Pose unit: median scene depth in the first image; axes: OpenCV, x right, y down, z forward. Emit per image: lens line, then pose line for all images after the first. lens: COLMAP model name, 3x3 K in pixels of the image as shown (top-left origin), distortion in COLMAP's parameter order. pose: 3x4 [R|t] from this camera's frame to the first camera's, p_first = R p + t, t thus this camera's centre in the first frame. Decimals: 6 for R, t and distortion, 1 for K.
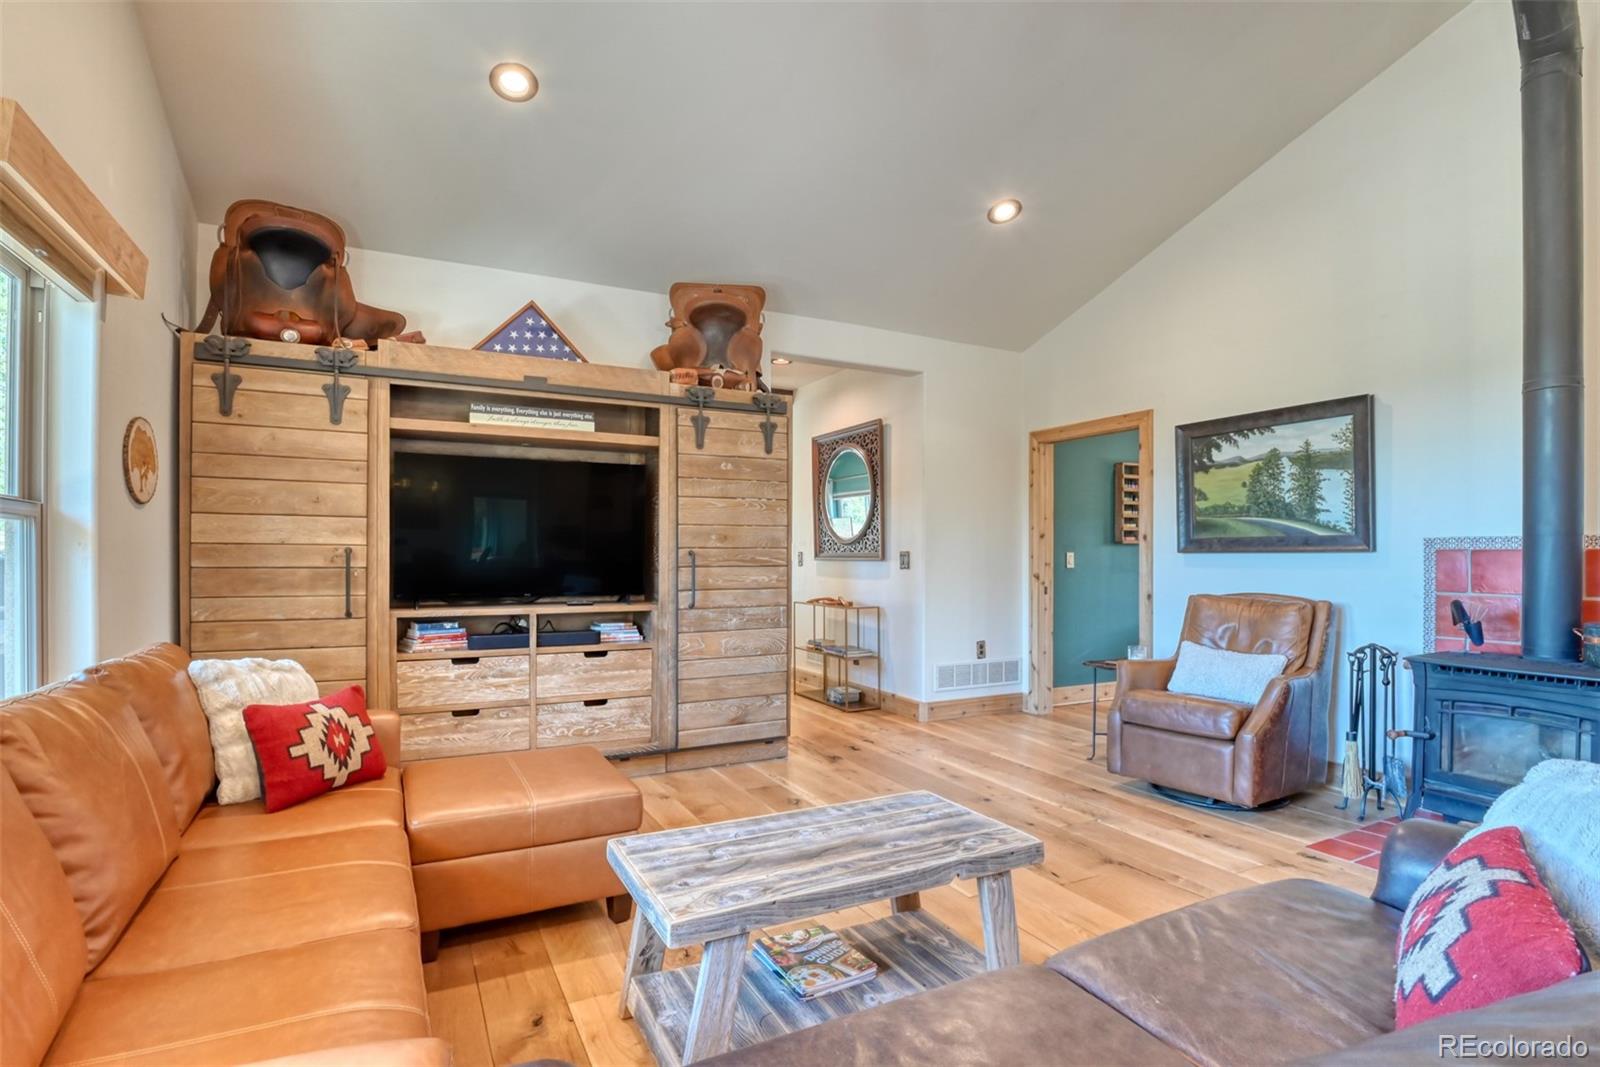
lens RADIAL K [[778.9, 0, 810.6], [0, 778.9, 570.8], [0, 0, 1]] dist [-0.027226, -0.002939]
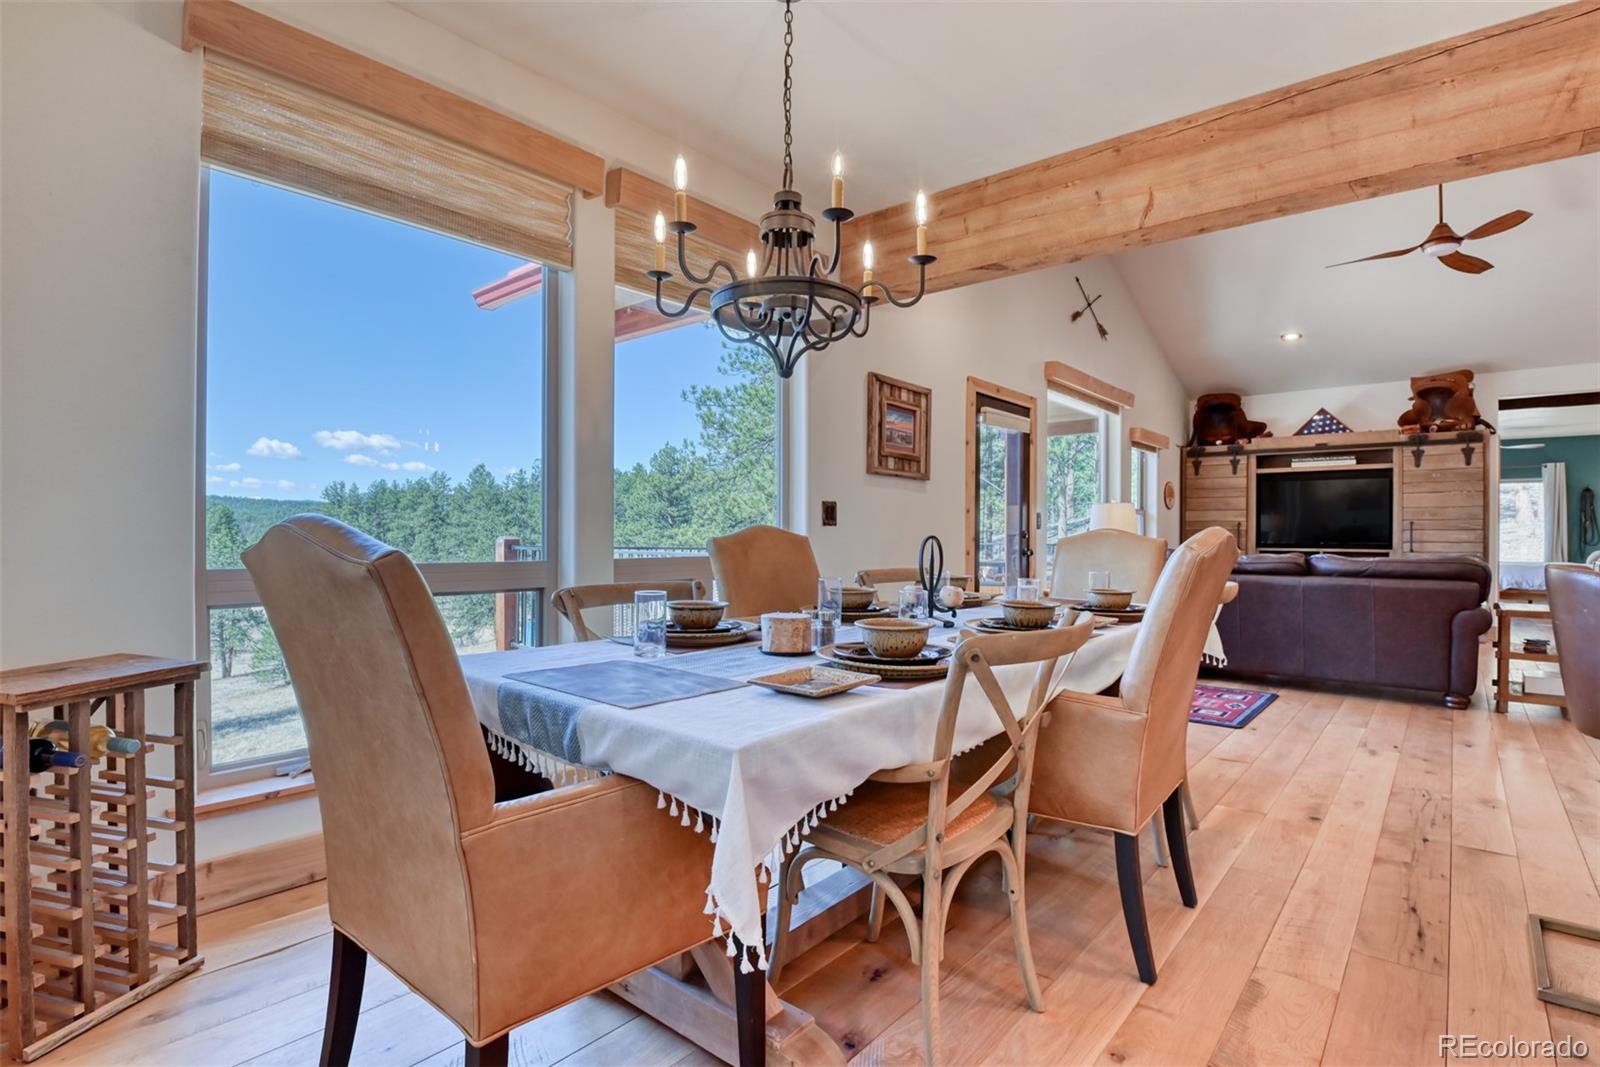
lens RADIAL K [[778.9, 0, 804.4], [0, 778.9, 533.5], [0, 0, 1]] dist [-0.027226, -0.002939]
pose [[0.368072, -0.002317, -0.929794, 1.139302], [-0.019366, 0.999761, -0.010158, 0.056179], [0.929595, 0.021745, 0.367939, -1.169034]]
